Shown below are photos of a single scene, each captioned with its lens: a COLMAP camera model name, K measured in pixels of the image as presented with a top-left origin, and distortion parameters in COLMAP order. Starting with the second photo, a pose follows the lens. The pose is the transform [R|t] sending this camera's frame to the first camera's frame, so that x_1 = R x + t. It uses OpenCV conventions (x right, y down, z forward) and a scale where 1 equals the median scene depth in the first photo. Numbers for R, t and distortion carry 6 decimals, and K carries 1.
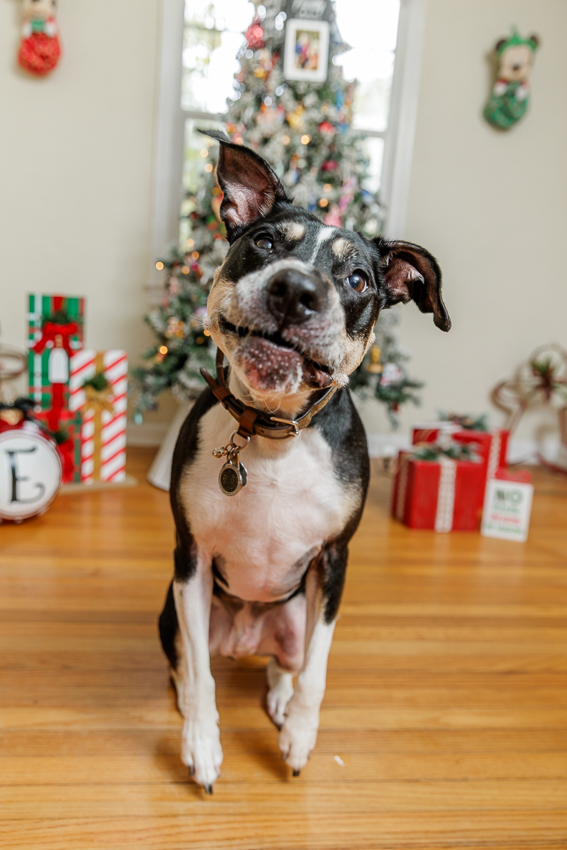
lens RADIAL K [[690.9, 0, 282.3], [0, 690.9, 425.7], [0, 0, 1]] dist [0.007558, 0.005930]
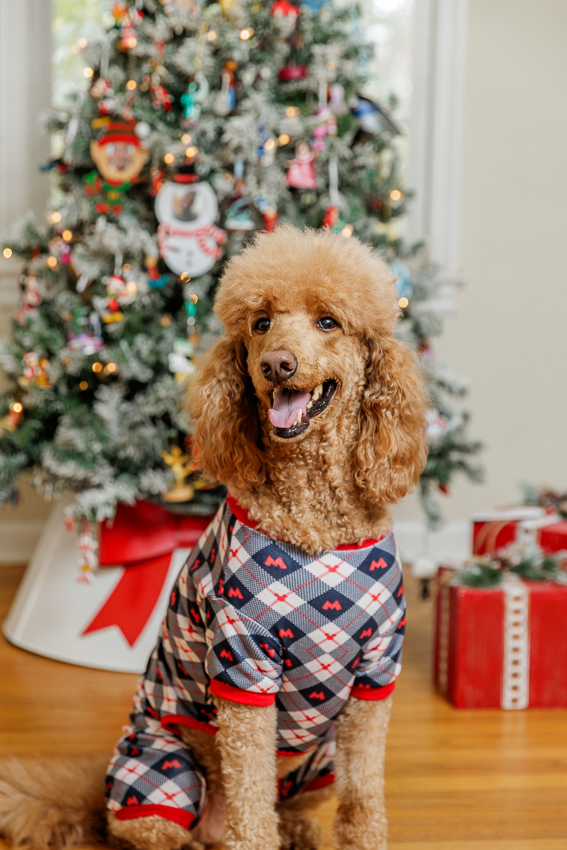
lens RADIAL K [[1474.6, 0, 286.6], [0, 1474.6, 426.4], [0, 0, 1]] dist [0.012656, 0.041040]
pose [[0.998455, -0.045957, -0.031238, 0.086089], [0.045250, 0.998712, -0.022969, -0.055726], [0.032253, 0.021520, 0.999248, -0.205123]]
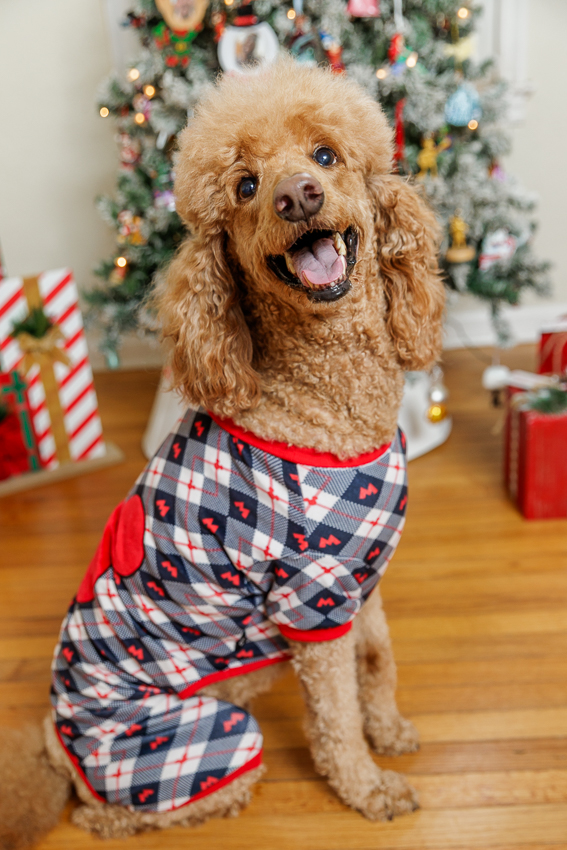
lens RADIAL K [[928.9, 0, 269.6], [0, 928.9, 478.0], [0, 0, 1]] dist [0.008861, 0.016246]
pose [[0.977395, -0.072730, -0.198519, 0.116614], [0.123955, 0.957785, 0.259388, -0.123413], [0.171273, -0.278132, 0.945150, 0.156038]]
